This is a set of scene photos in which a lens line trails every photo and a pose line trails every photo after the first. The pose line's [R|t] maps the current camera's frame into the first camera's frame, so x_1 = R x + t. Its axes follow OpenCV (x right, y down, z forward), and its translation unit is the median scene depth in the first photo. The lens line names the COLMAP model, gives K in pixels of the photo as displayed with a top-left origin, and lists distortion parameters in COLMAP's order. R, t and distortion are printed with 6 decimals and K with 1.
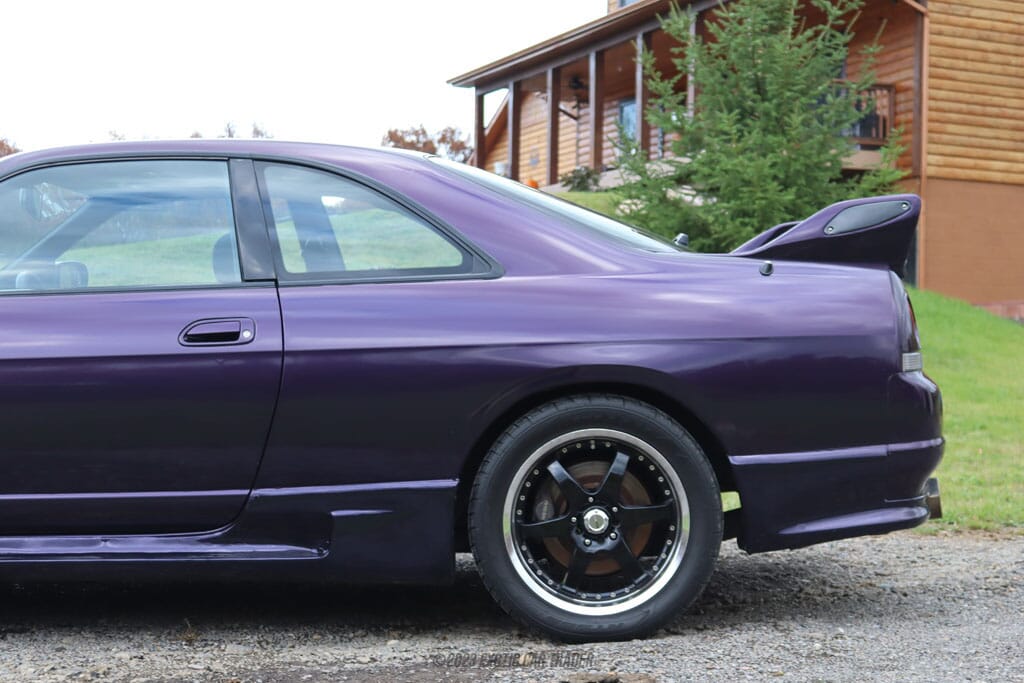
lens RADIAL K [[1928.5, 0, 513.0], [0, 1928.5, 382.2], [0, 0, 1]] dist [-0.012347, 0.154531]
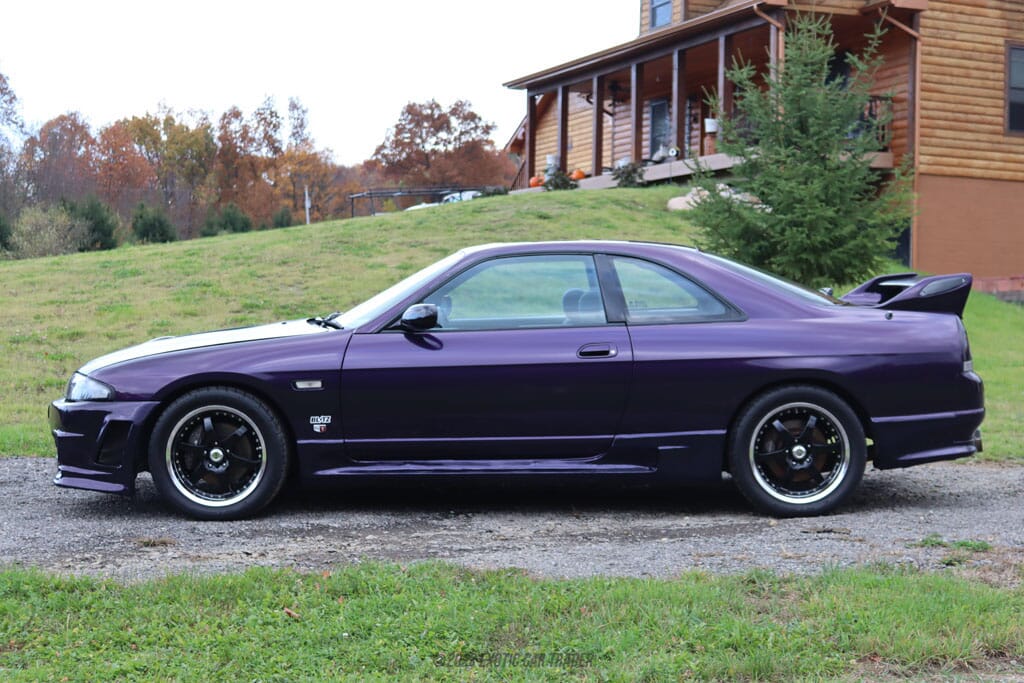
lens RADIAL K [[1673.6, 0, 512.0], [0, 1673.6, 341.5], [0, 0, 1]] dist [-0.080476, 0.392676]
pose [[0.999717, 0.002119, -0.023699, -0.109572], [-0.002098, 0.999997, 0.000919, -0.019996], [0.023701, -0.000869, 0.999719, -0.343660]]
